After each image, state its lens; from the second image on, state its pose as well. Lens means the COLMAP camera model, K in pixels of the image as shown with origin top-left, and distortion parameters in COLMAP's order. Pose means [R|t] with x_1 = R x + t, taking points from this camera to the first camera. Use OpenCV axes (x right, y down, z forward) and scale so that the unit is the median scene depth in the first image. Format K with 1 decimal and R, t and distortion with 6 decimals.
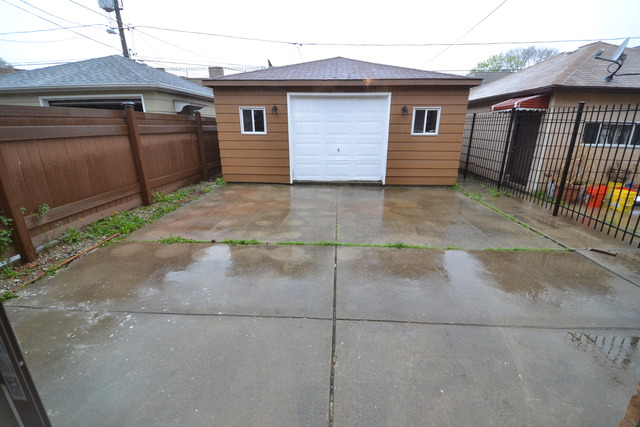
lens RADIAL K [[286.3, 0, 321.9], [0, 286.3, 214.0], [0, 0, 1]] dist [-0.014942, -0.004966]
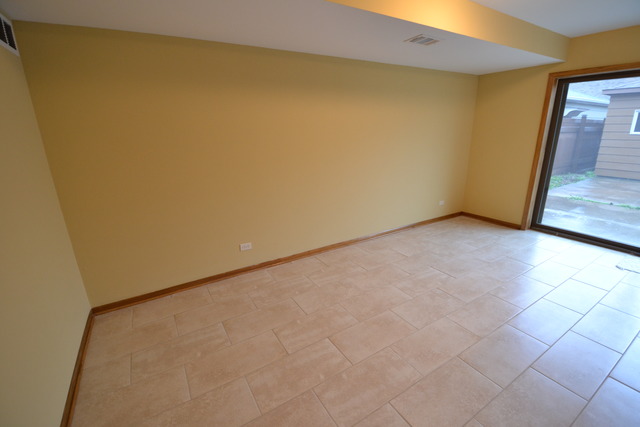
lens RADIAL K [[286.3, 0, 321.2], [0, 286.3, 215.4], [0, 0, 1]] dist [-0.014942, -0.004966]
pose [[0.575616, 0.214976, -0.788956, -0.048440], [-0.218951, 0.970114, 0.104592, 0.181691], [0.787862, 0.112538, 0.605483, -0.583980]]
